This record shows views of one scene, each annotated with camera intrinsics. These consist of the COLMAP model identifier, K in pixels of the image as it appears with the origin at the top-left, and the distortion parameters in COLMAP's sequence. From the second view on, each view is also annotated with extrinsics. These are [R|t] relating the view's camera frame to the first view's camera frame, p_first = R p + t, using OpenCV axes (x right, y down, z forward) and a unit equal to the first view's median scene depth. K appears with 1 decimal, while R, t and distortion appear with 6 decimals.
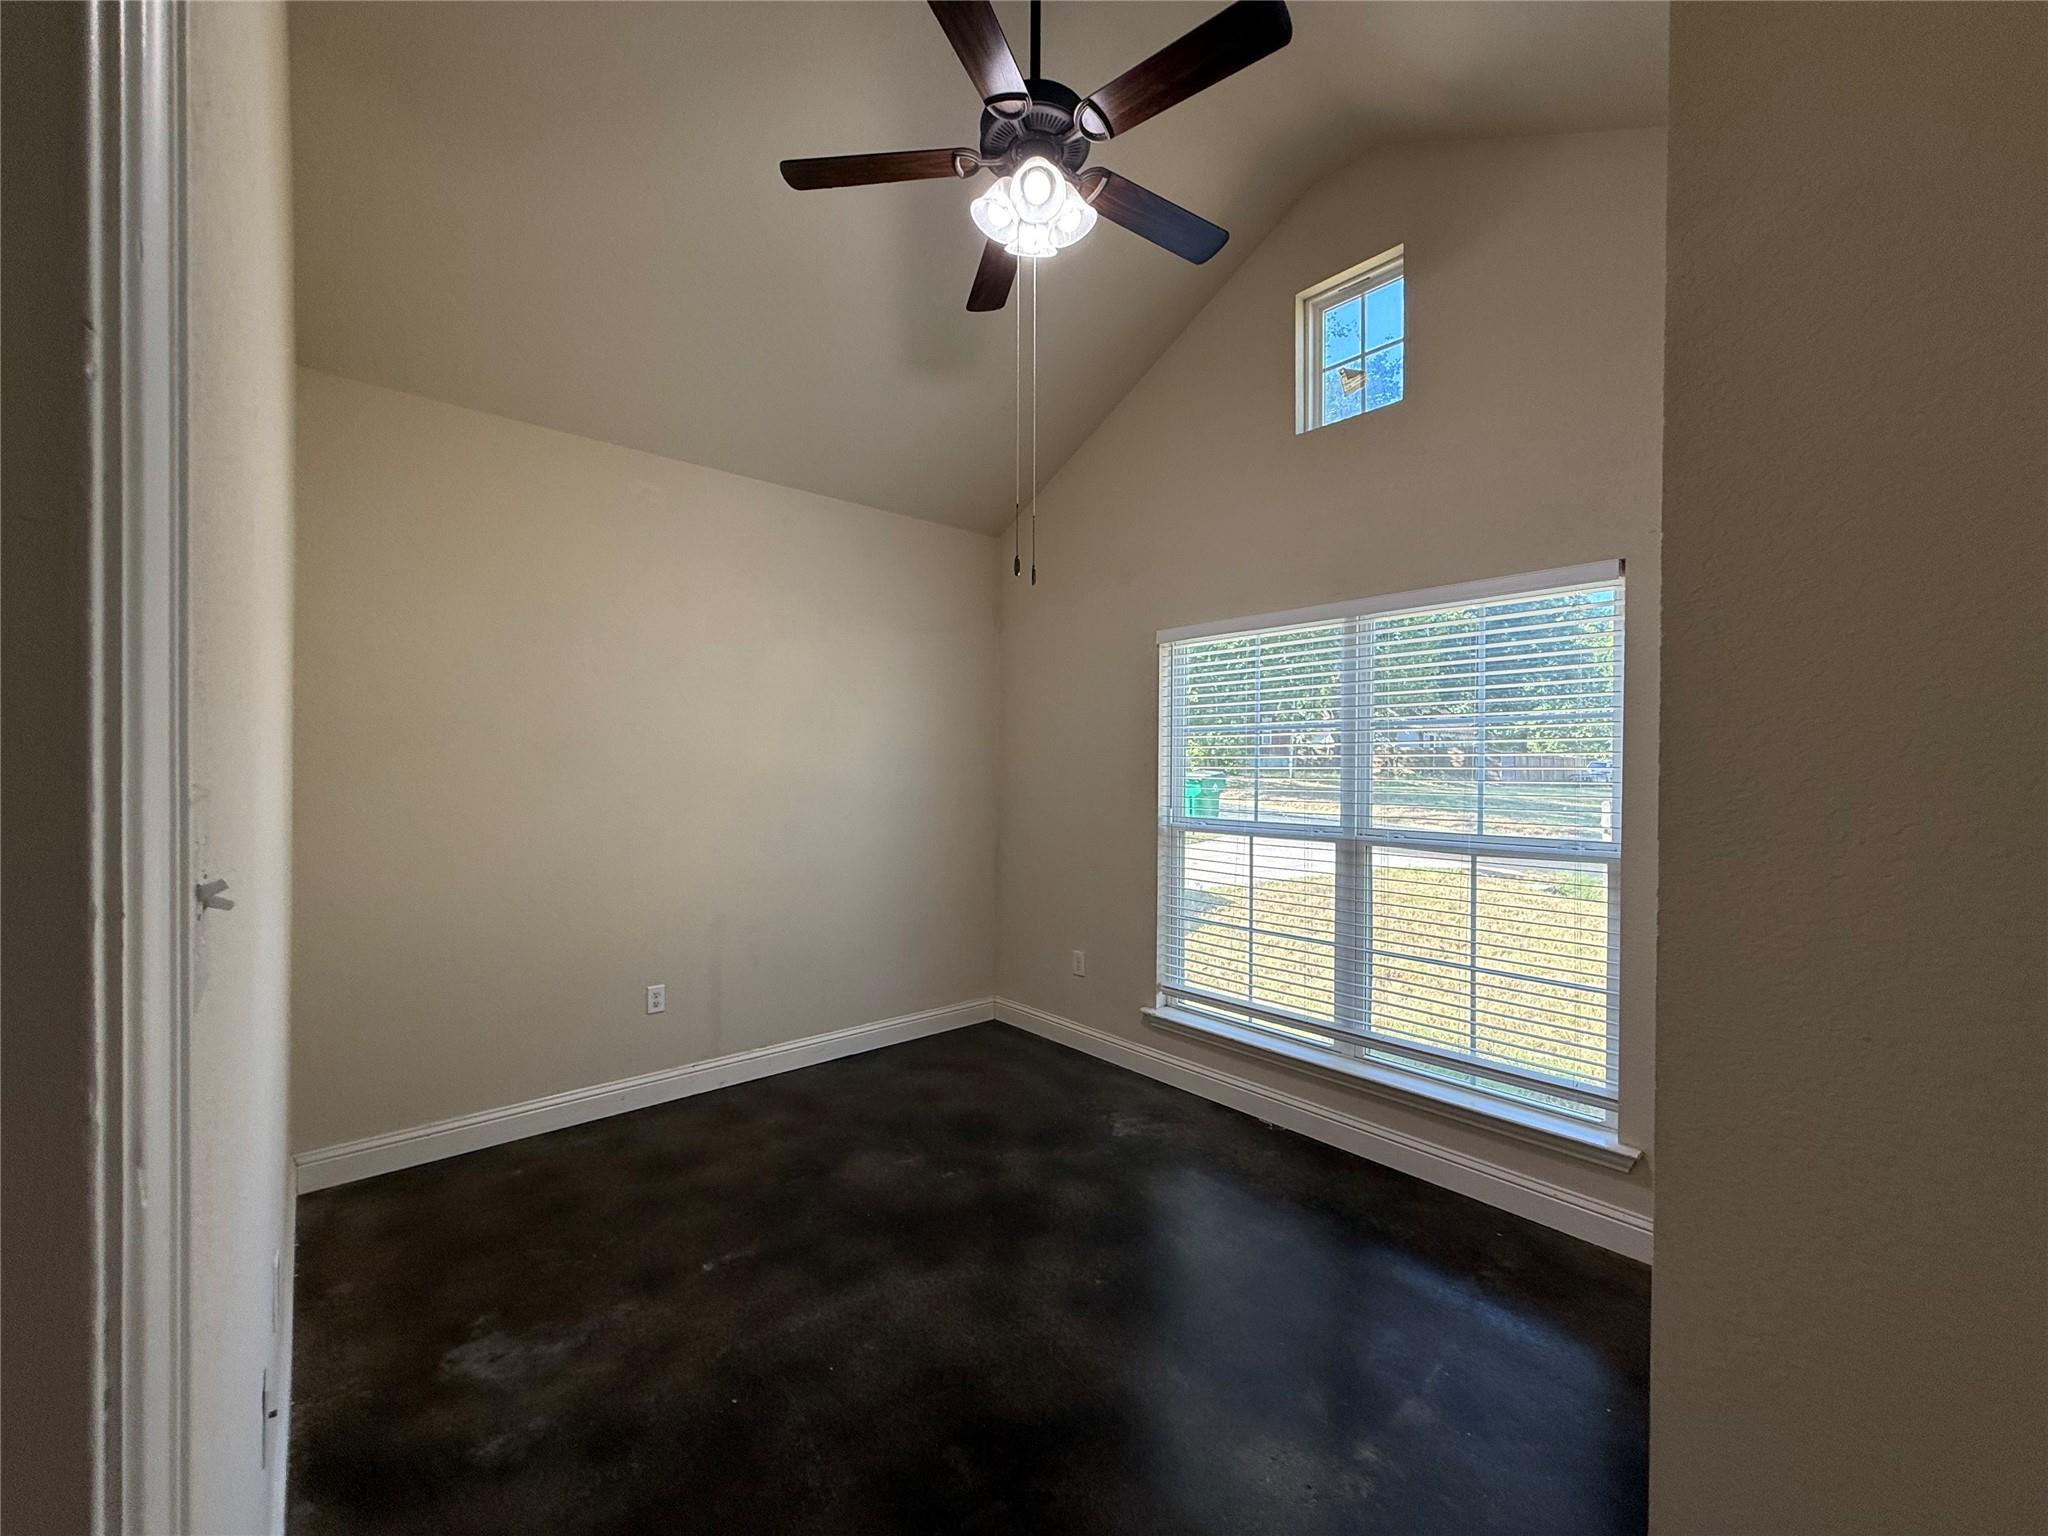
lens RADIAL K [[818.4, 0, 1024.4], [0, 818.4, 773.7], [0, 0, 1]] dist [-0.000317, -0.000327]
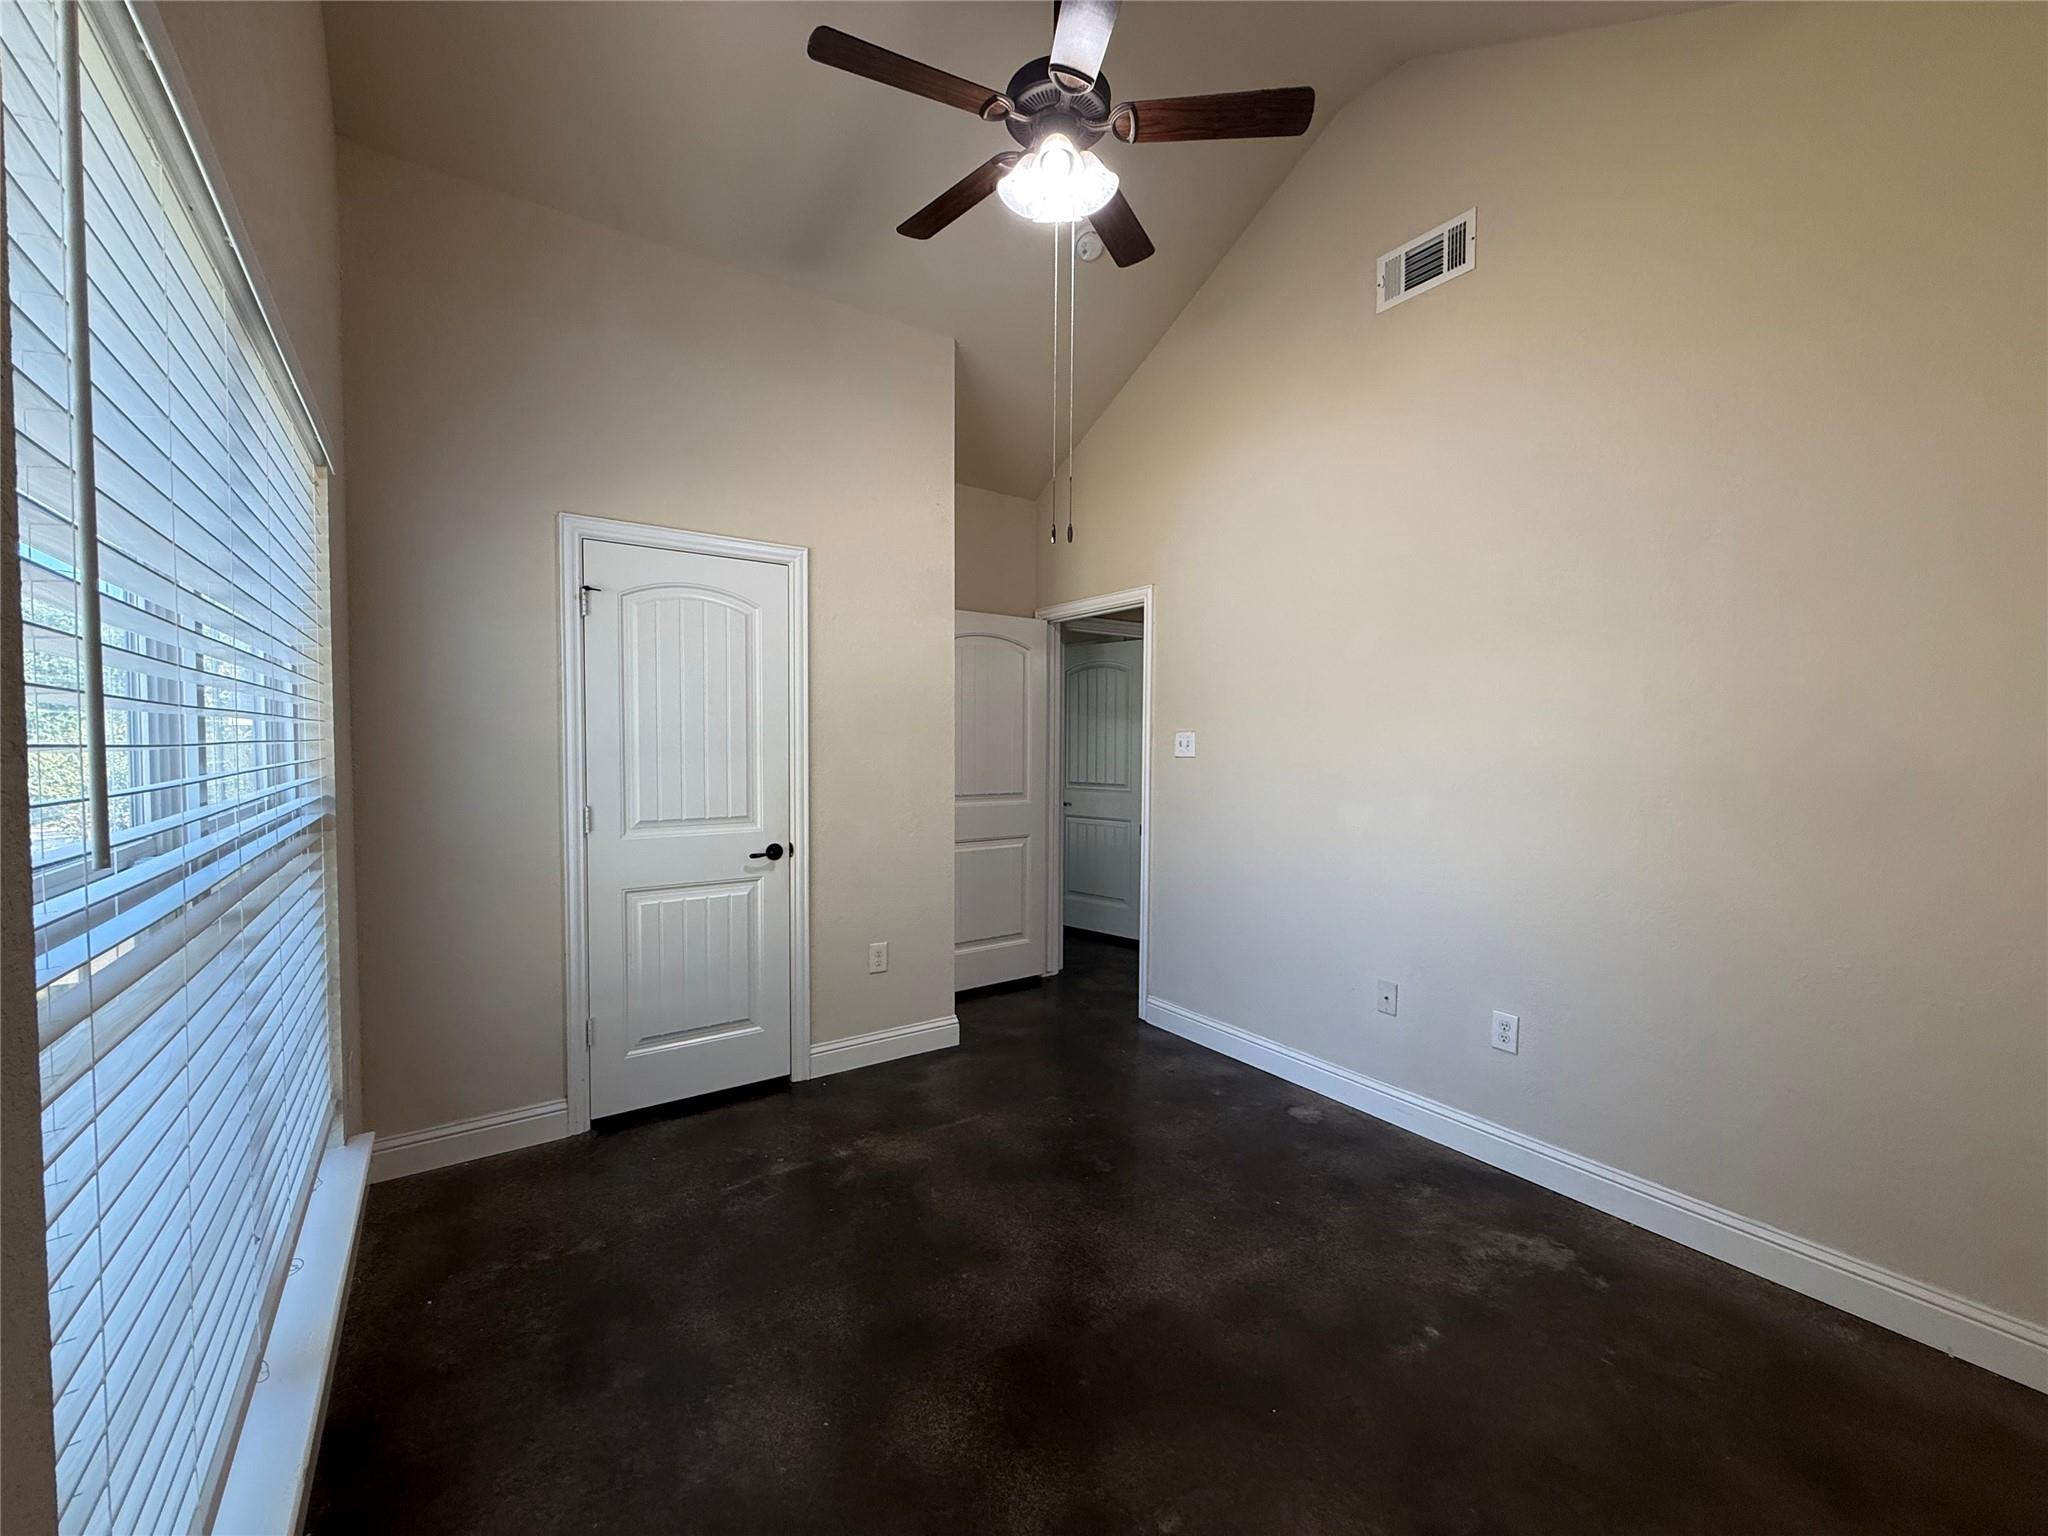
lens RADIAL K [[808.3, 0, 1021.3], [0, 808.3, 772.7], [0, 0, 1]] dist [0.000118, -0.000044]
pose [[-0.992983, -0.018640, 0.116775, -0.073566], [-0.013350, 0.998856, 0.045922, 0.019717], [-0.117497, 0.044041, -0.992096, 2.021352]]
